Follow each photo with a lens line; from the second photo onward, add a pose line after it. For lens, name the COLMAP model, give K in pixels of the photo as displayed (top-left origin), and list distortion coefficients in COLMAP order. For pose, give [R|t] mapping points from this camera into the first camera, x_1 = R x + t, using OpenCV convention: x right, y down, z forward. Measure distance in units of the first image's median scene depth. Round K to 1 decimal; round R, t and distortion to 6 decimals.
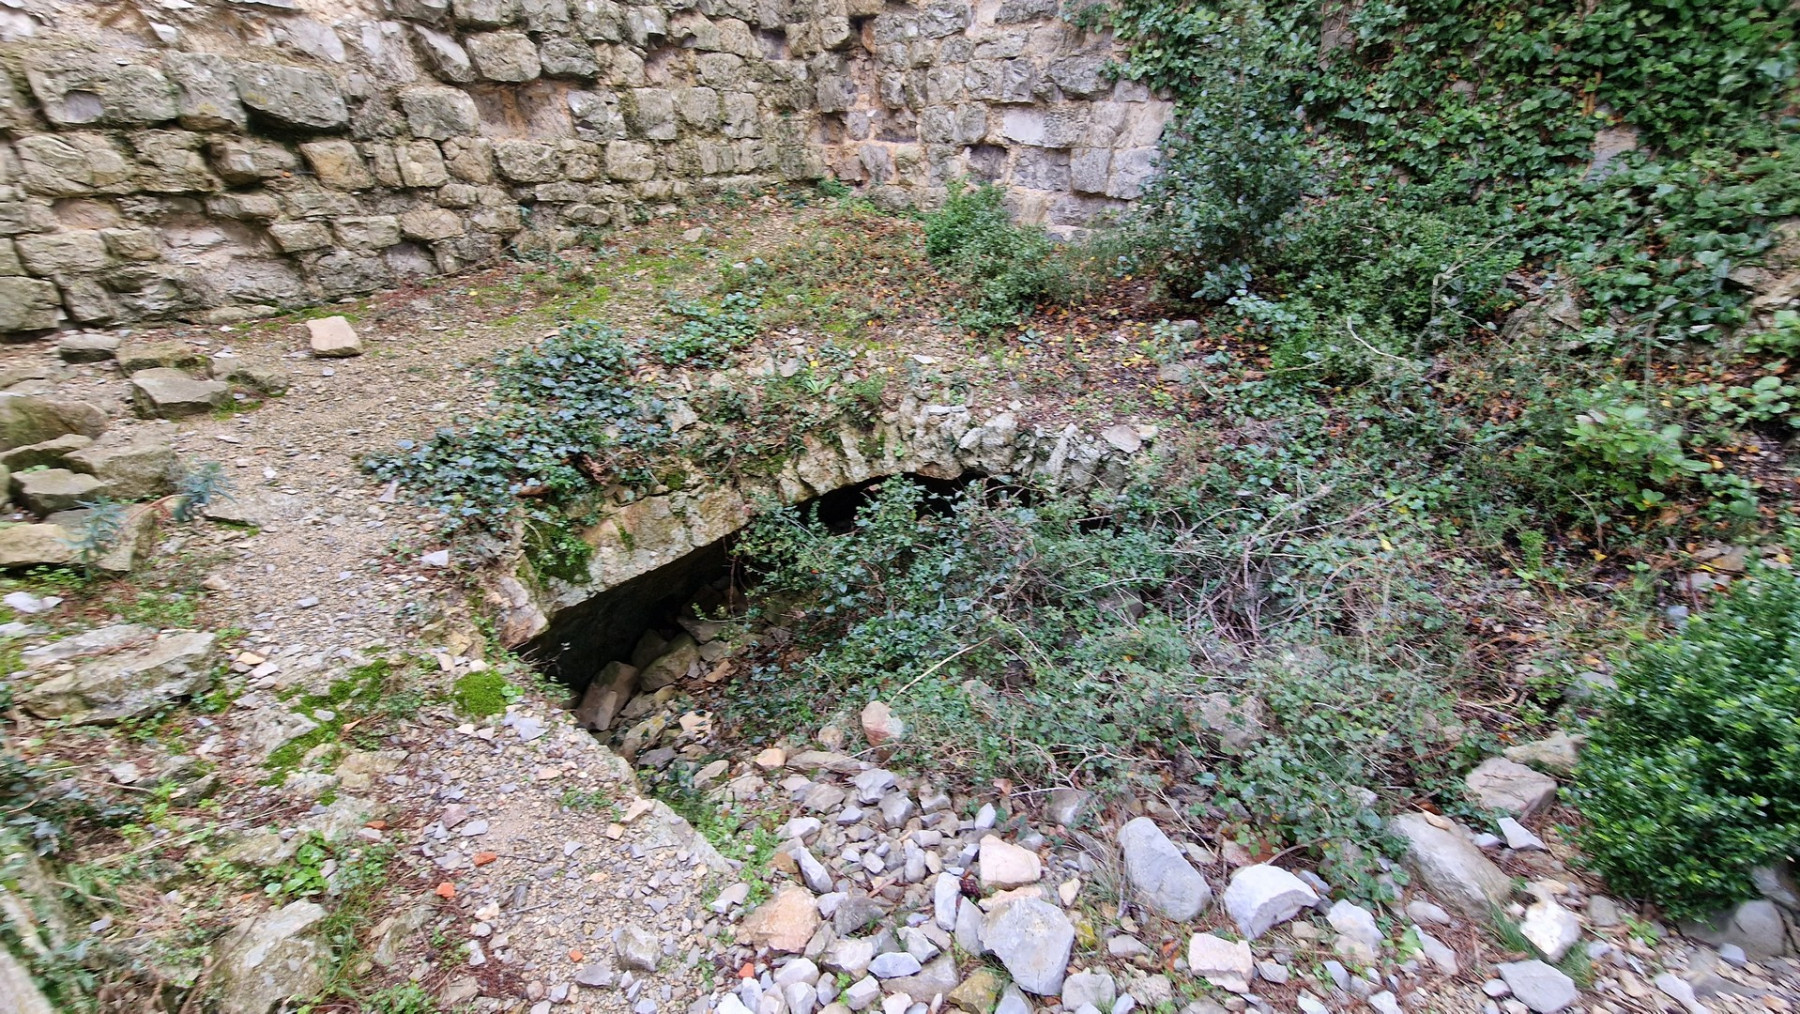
lens RADIAL K [[721.5, 0, 912.0], [0, 721.5, 475.3], [0, 0, 1]] dist [-0.000351, -0.001138]
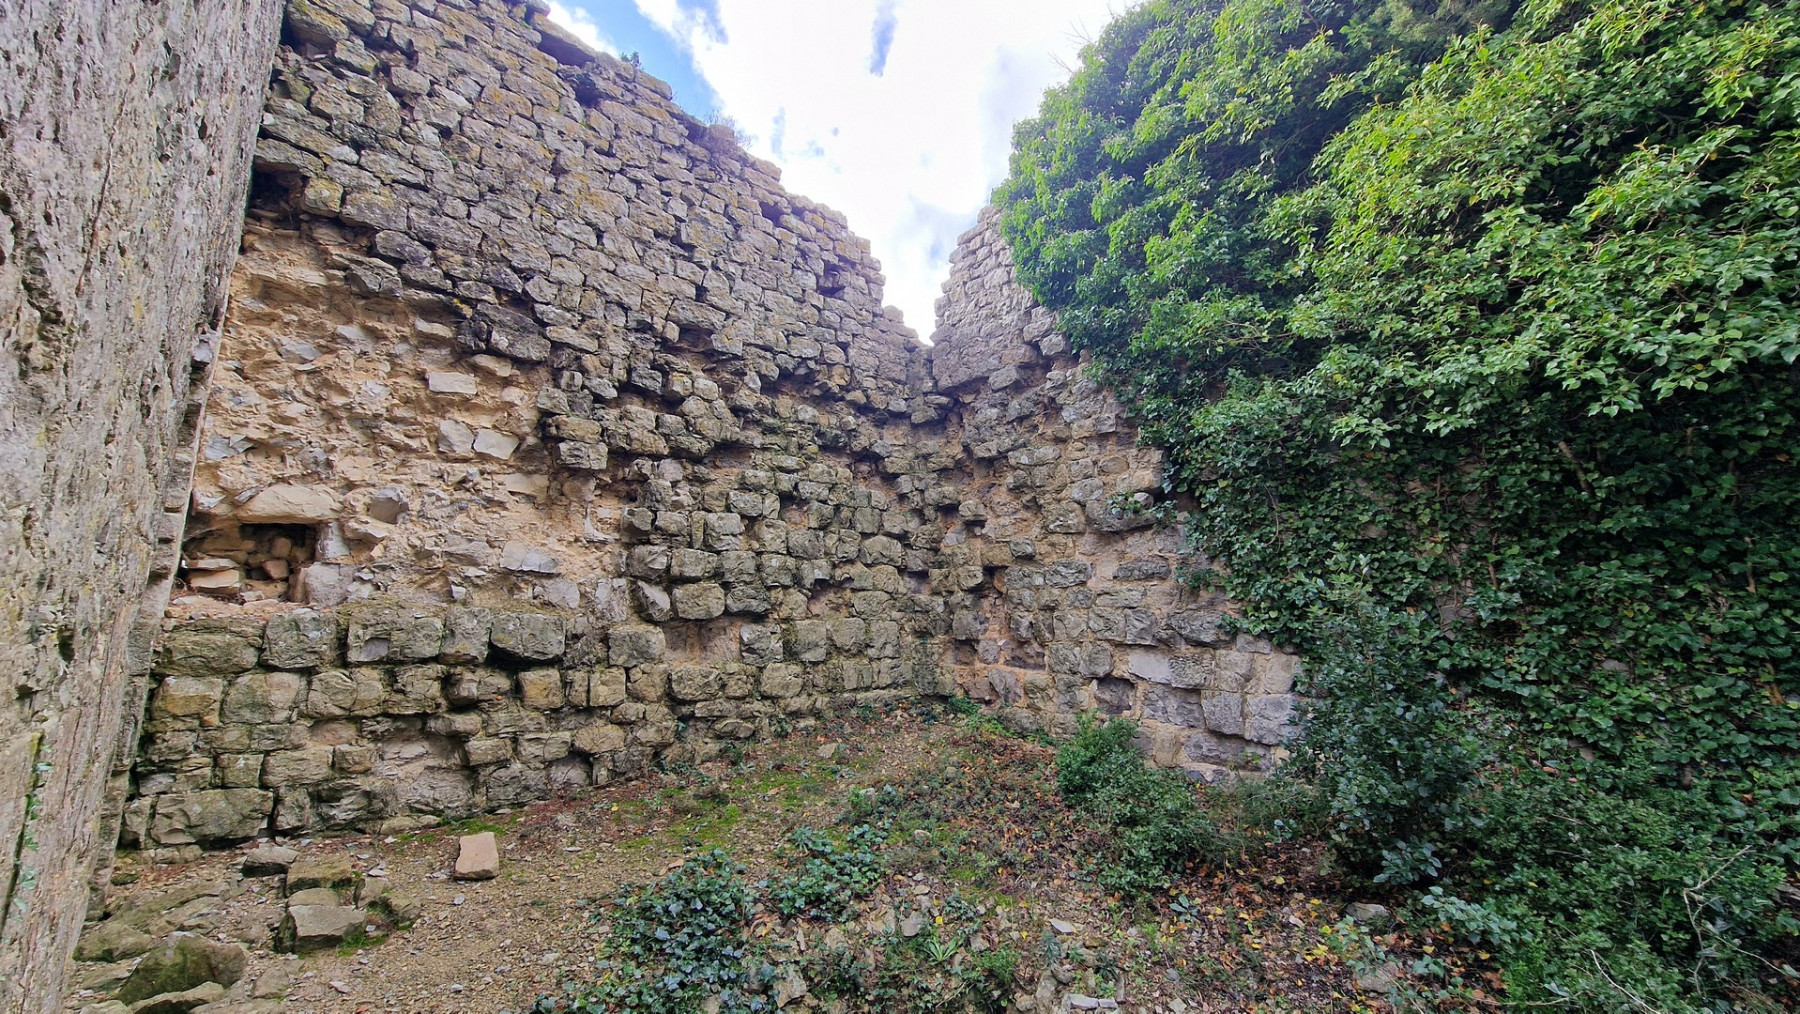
lens RADIAL K [[721.5, 0, 912.0], [0, 721.5, 475.3], [0, 0, 1]] dist [-0.000351, -0.001138]
pose [[0.988015, -0.013170, -0.153793, -0.022604], [-0.076103, 0.825275, -0.559580, -0.108041], [0.134291, 0.564578, 0.814382, -0.061182]]
